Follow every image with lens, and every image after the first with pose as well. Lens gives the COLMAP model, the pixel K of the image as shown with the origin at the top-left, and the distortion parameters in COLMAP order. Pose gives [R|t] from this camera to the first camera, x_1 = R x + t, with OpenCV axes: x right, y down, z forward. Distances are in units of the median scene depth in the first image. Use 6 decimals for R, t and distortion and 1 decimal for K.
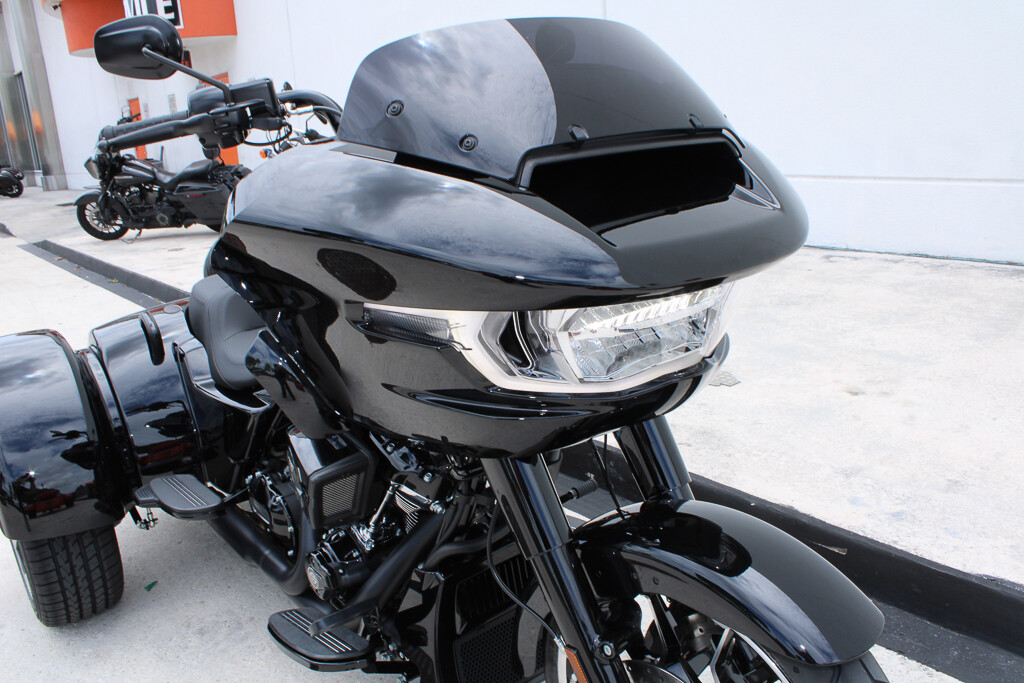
lens RADIAL K [[854.0, 0, 512.0], [0, 854.0, 341.5], [0, 0, 1]] dist [-0.195961, 0.186493]
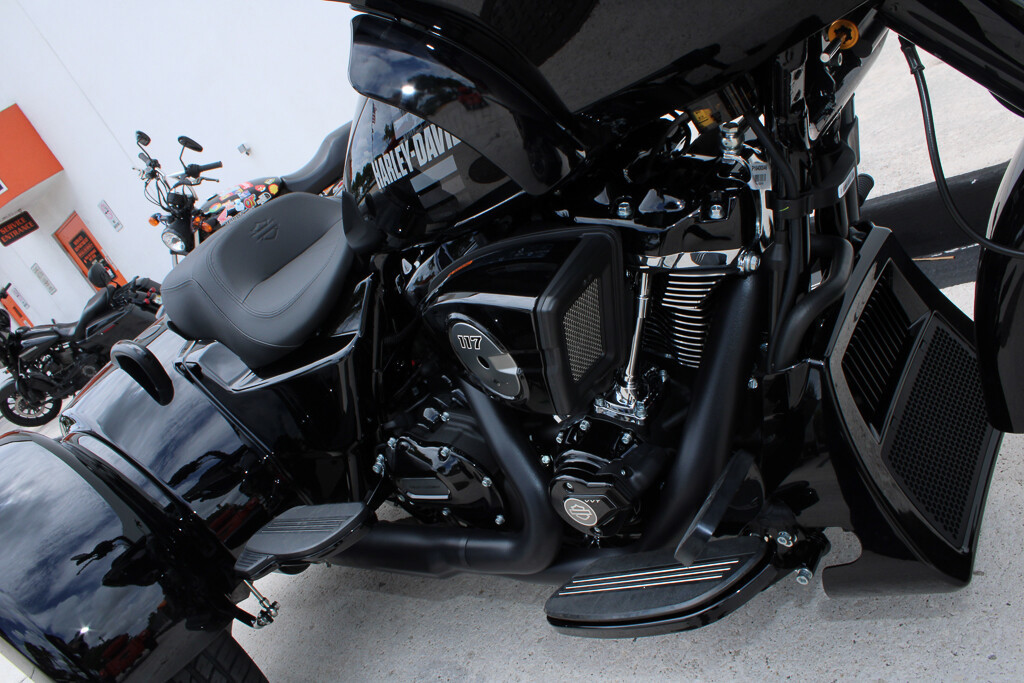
lens RADIAL K [[829.2, 0, 512.0], [0, 829.2, 341.5], [0, 0, 1]] dist [-0.152187, 0.104776]
pose [[0.870295, -0.488961, 0.059200, -0.204246], [0.488184, 0.872294, 0.027920, 0.108720], [-0.065291, 0.004602, 0.997856, 0.332385]]
